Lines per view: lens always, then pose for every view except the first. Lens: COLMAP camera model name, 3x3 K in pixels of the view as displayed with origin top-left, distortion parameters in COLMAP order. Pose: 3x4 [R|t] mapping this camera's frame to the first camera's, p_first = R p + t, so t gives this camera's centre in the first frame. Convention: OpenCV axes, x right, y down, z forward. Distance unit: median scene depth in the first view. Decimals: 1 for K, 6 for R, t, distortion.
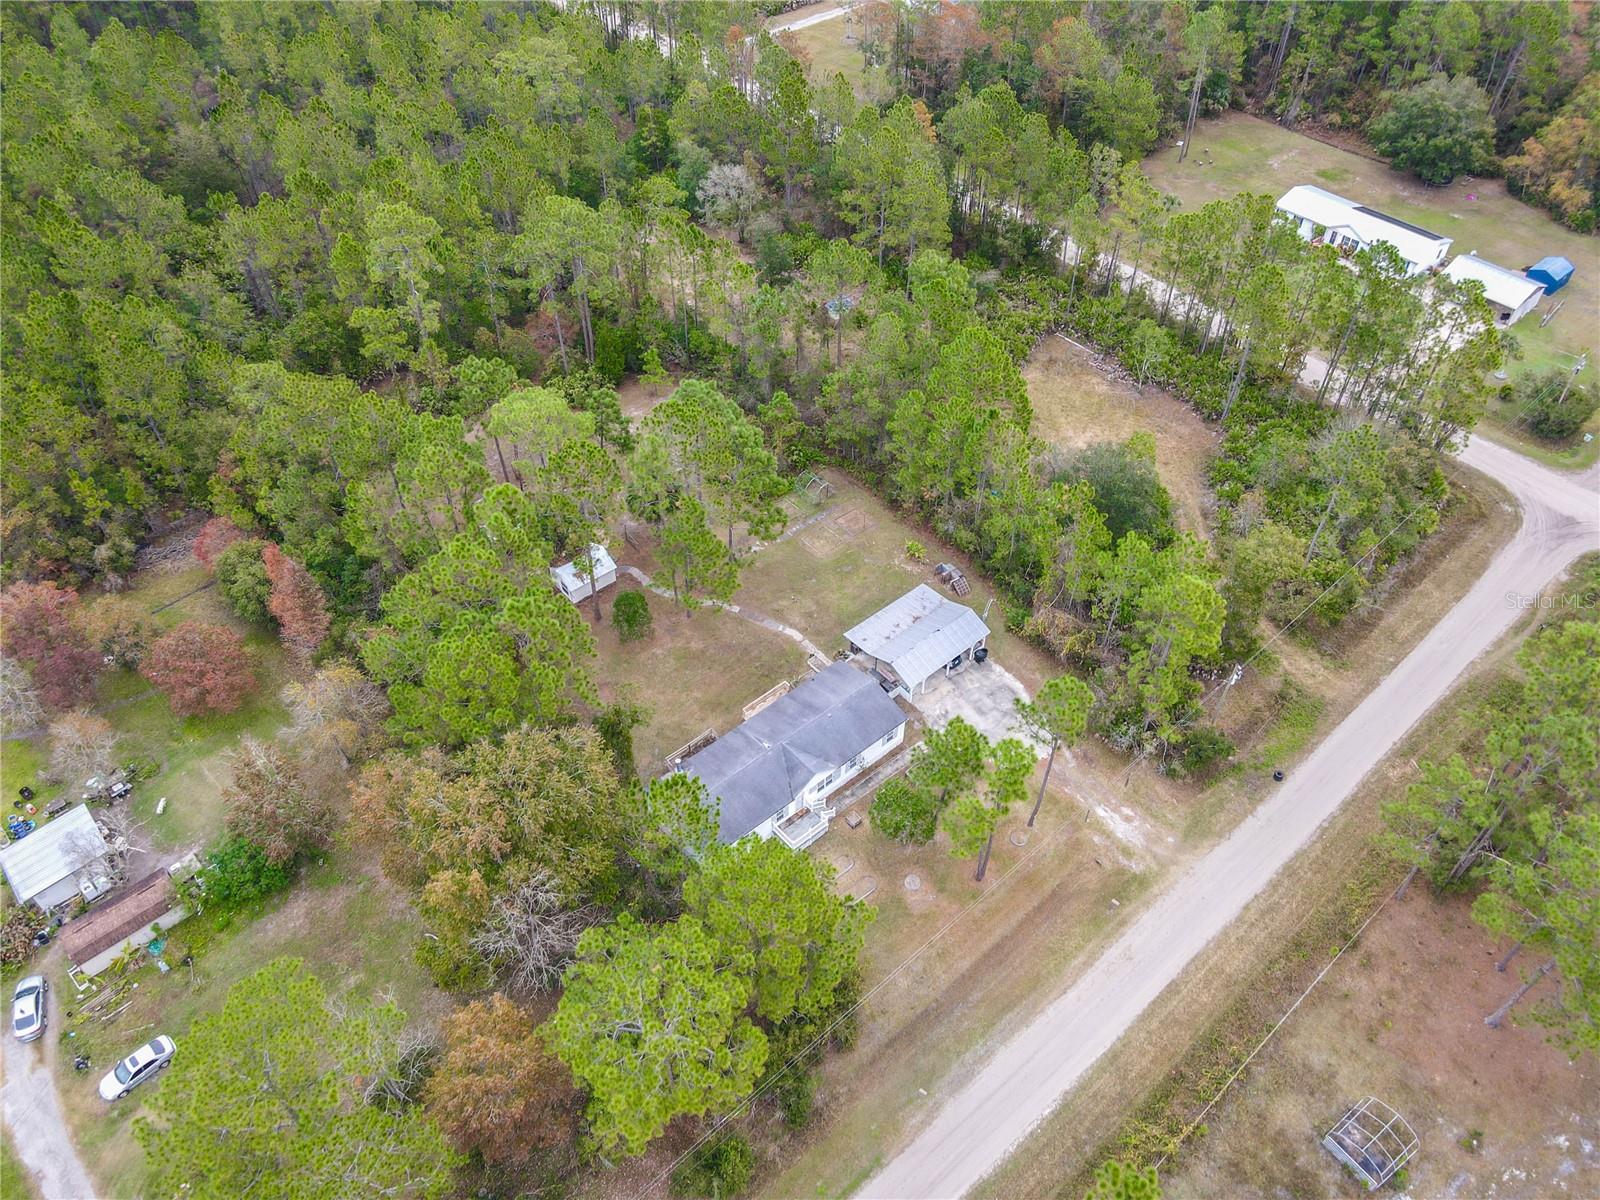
lens RADIAL K [[1185.2, 0, 798.9], [0, 1185.2, 575.9], [0, 0, 1]] dist [0.013631, 0.005776]
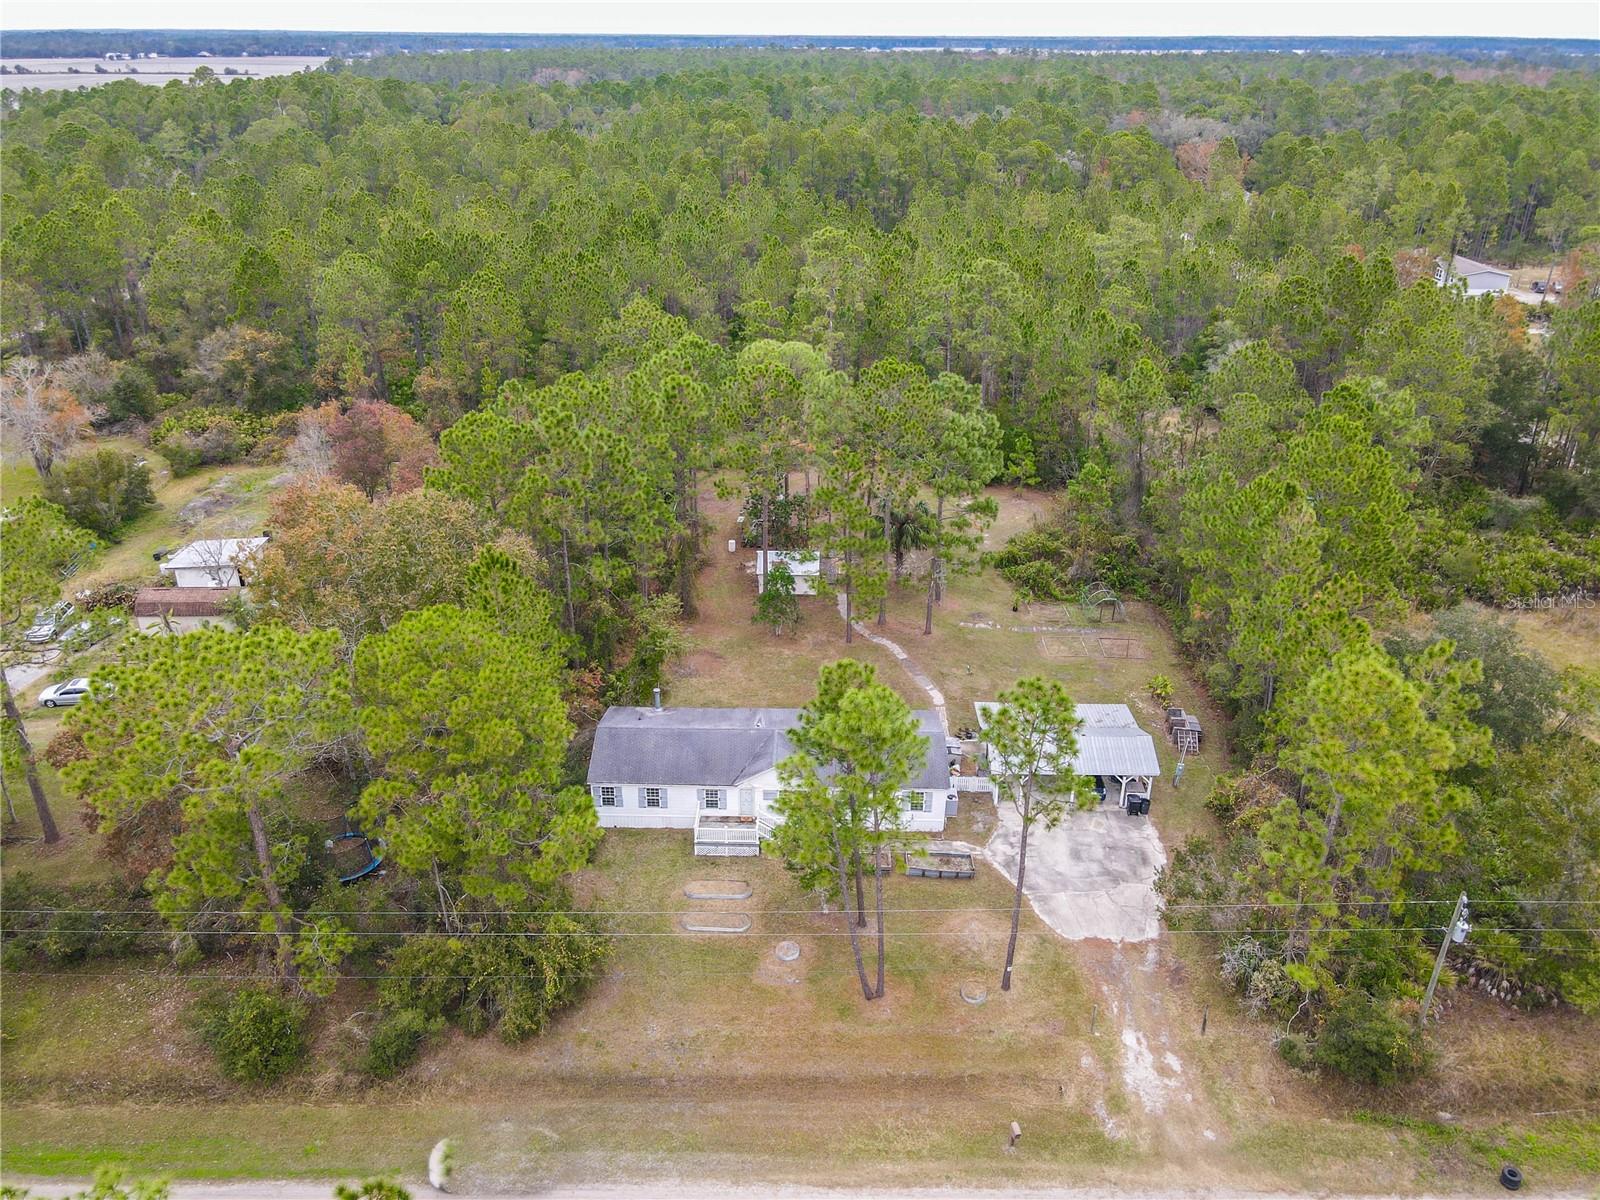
lens RADIAL K [[1187.0, 0, 798.8], [0, 1187.0, 575.9], [0, 0, 1]] dist [-0.005061, 0.039749]
pose [[0.748870, 0.287031, -0.597333, 0.426585], [-0.474474, 0.861485, -0.180881, 0.191279], [0.462675, 0.418875, 0.781329, 0.390614]]
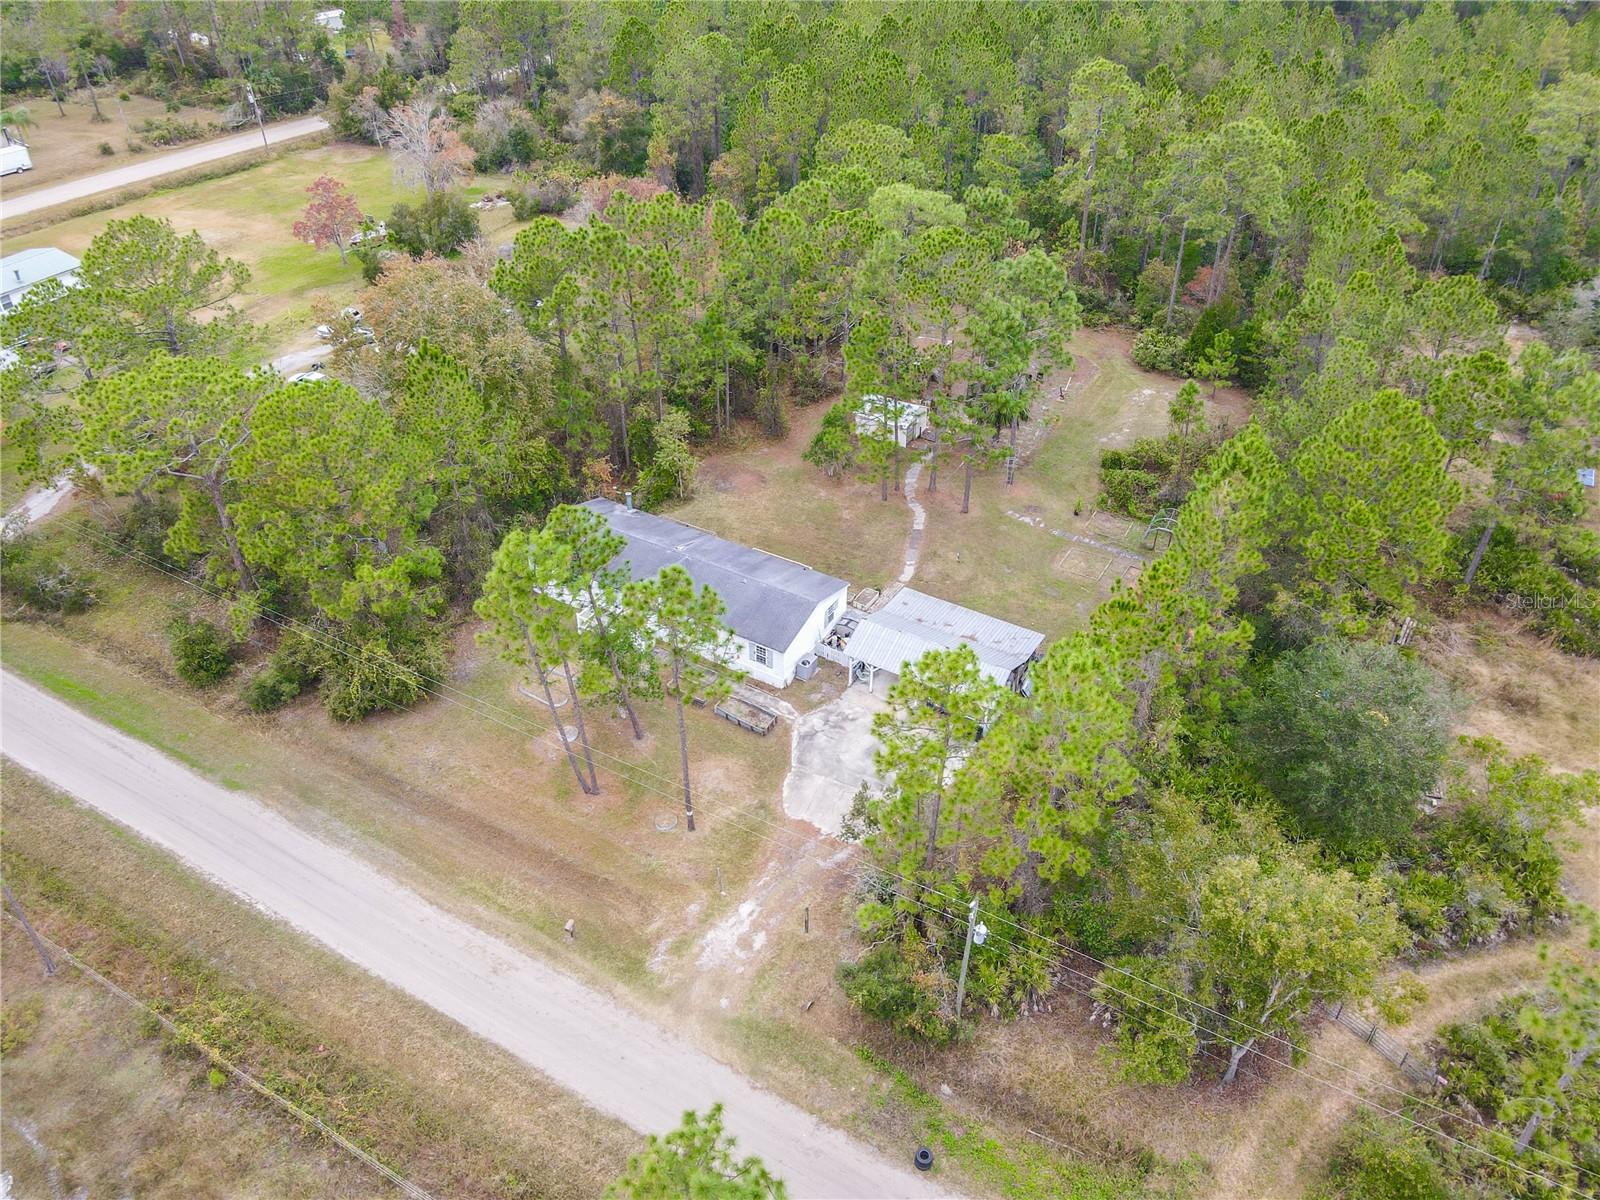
lens RADIAL K [[1187.0, 0, 798.8], [0, 1187.0, 575.9], [0, 0, 1]] dist [-0.005061, 0.039749]
pose [[0.319576, 0.555741, -0.767478, 0.671434], [-0.673912, 0.702684, 0.228207, -0.092836], [0.666118, 0.444283, 0.599081, 0.574992]]
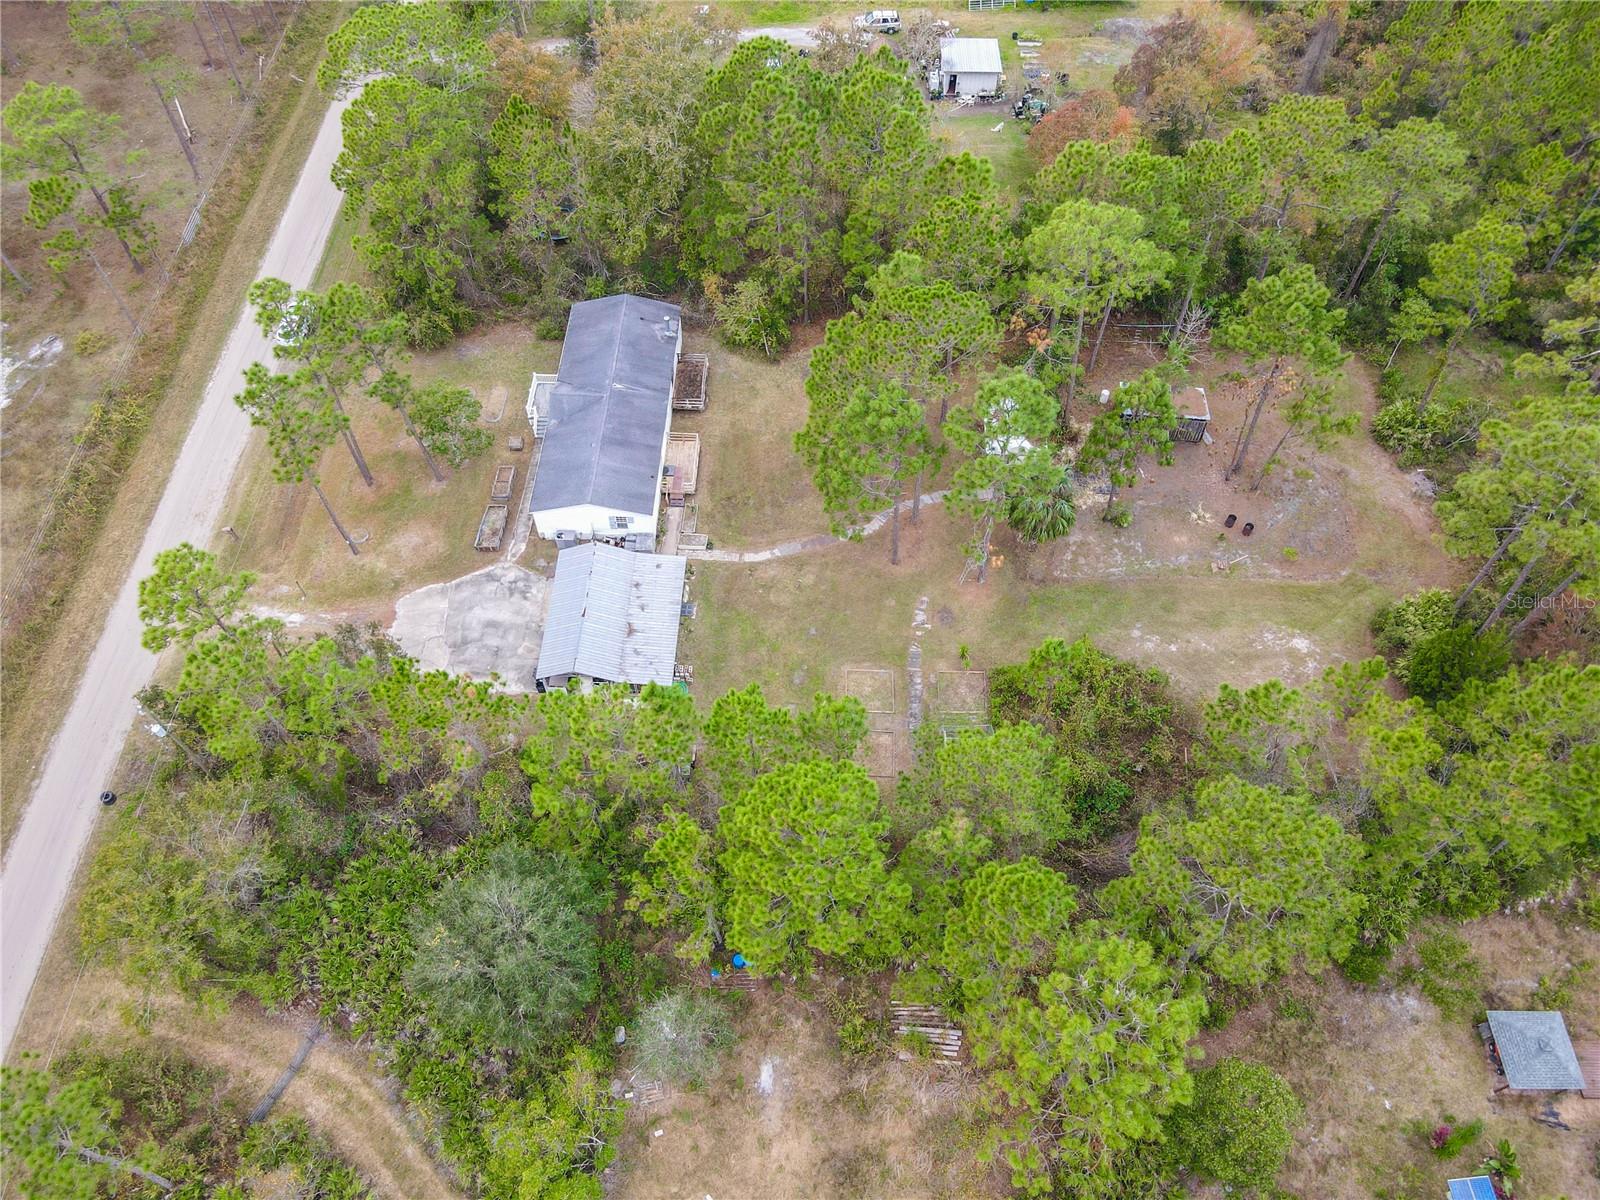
lens RADIAL K [[1194.3, 0, 799.2], [0, 1194.3, 570.5], [0, 0, 1]] dist [0.009815, 0.013045]
pose [[-0.678663, 0.601324, -0.421694, 0.359553], [-0.514308, 0.020786, 0.857354, -0.729290], [0.524313, 0.798735, 0.295159, 0.937055]]
